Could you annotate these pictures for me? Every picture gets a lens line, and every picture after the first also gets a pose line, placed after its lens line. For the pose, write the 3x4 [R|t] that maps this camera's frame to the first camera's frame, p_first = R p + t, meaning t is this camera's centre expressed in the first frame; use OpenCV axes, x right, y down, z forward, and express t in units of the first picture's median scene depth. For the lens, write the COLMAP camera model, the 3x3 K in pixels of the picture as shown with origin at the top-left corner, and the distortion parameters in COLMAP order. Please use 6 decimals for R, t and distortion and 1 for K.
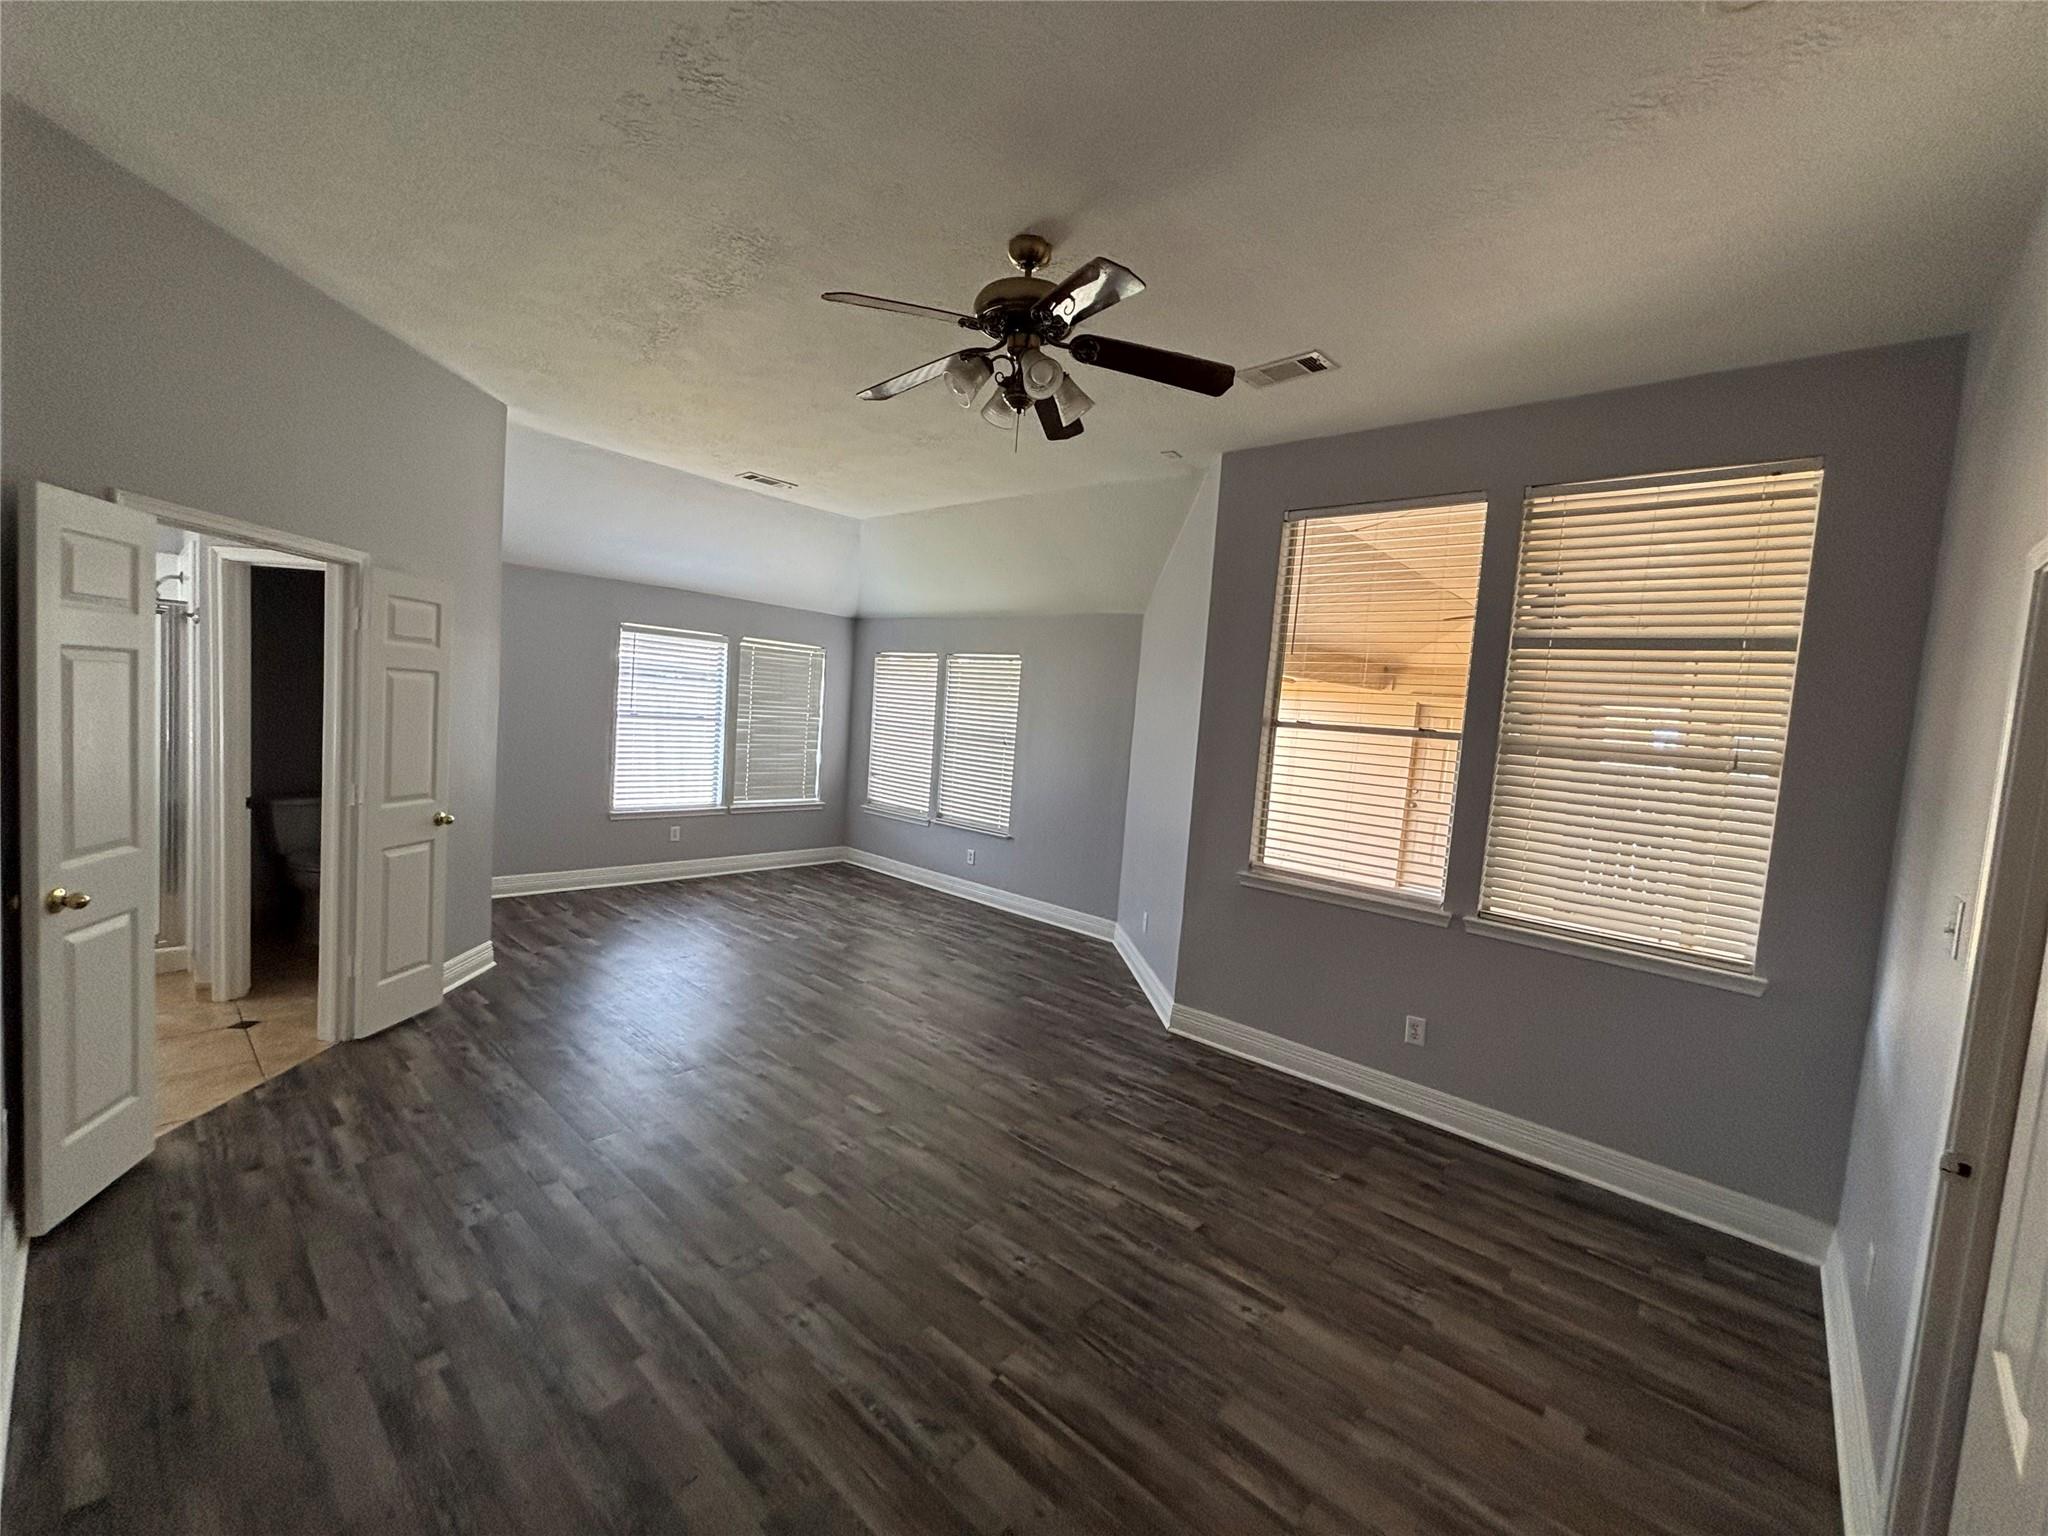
lens RADIAL K [[826.3, 0, 1024.0], [0, 826.3, 768.0], [0, 0, 1]] dist [0.010493, 0.000080]
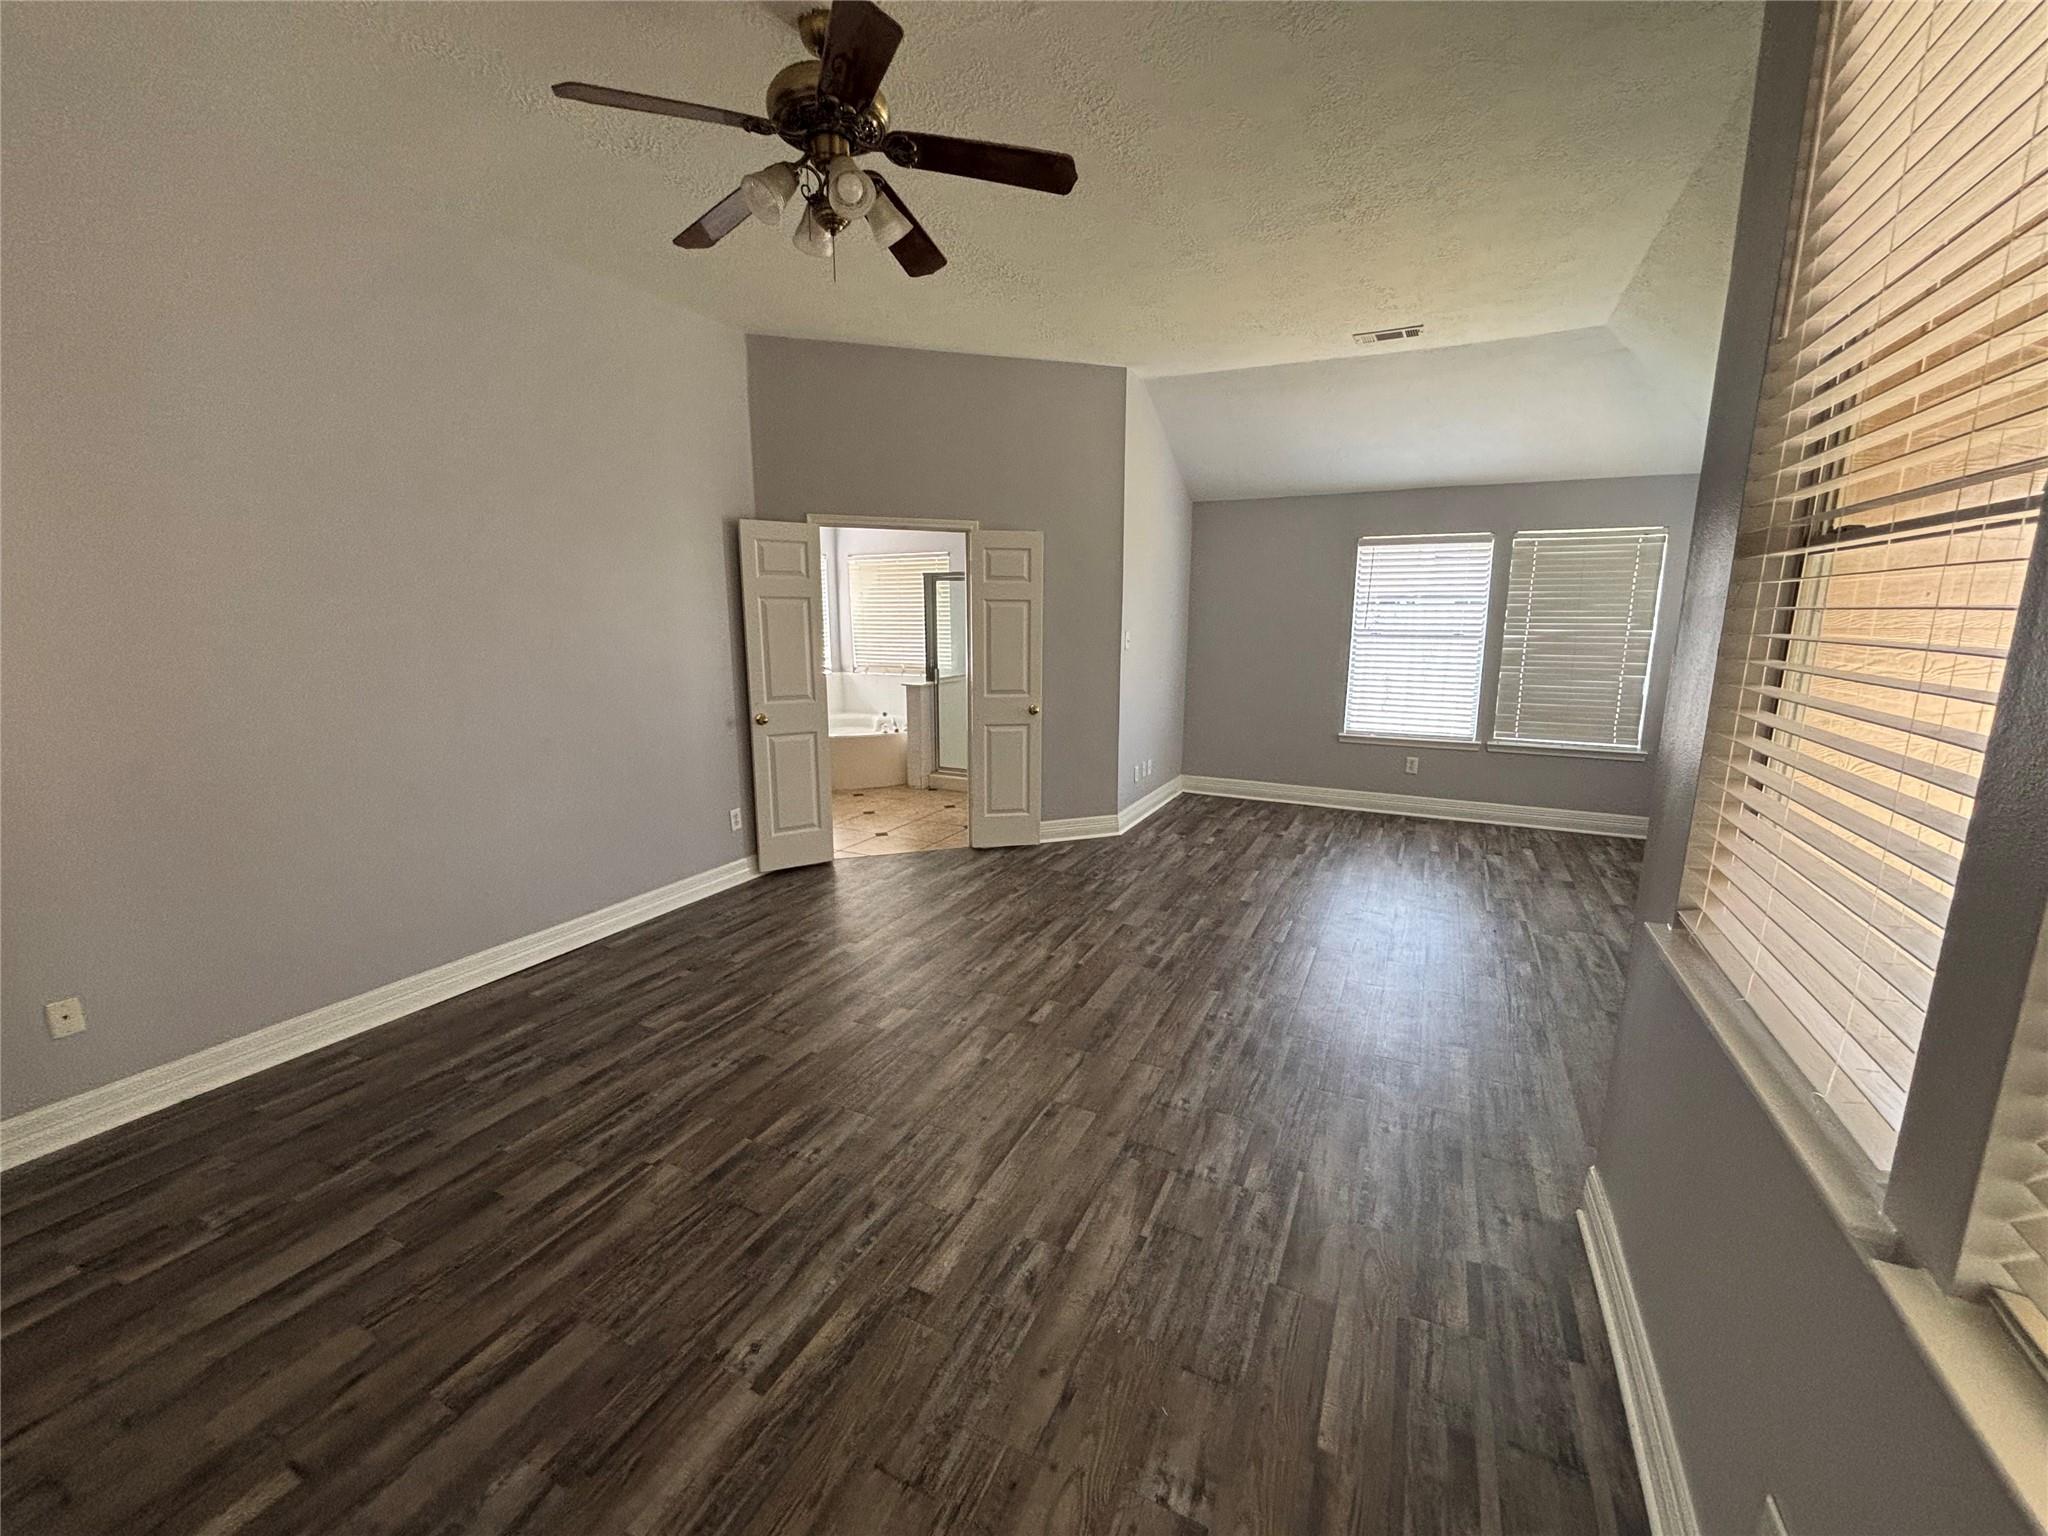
lens RADIAL K [[829.8, 0, 1024.0], [0, 829.8, 768.0], [0, 0, 1]] dist [0.011288, -0.000117]
pose [[0.267561, 0.110568, -0.957176, 0.662720], [-0.049779, 0.993654, 0.100867, 0.022672], [0.962254, 0.020659, 0.271367, 0.669385]]
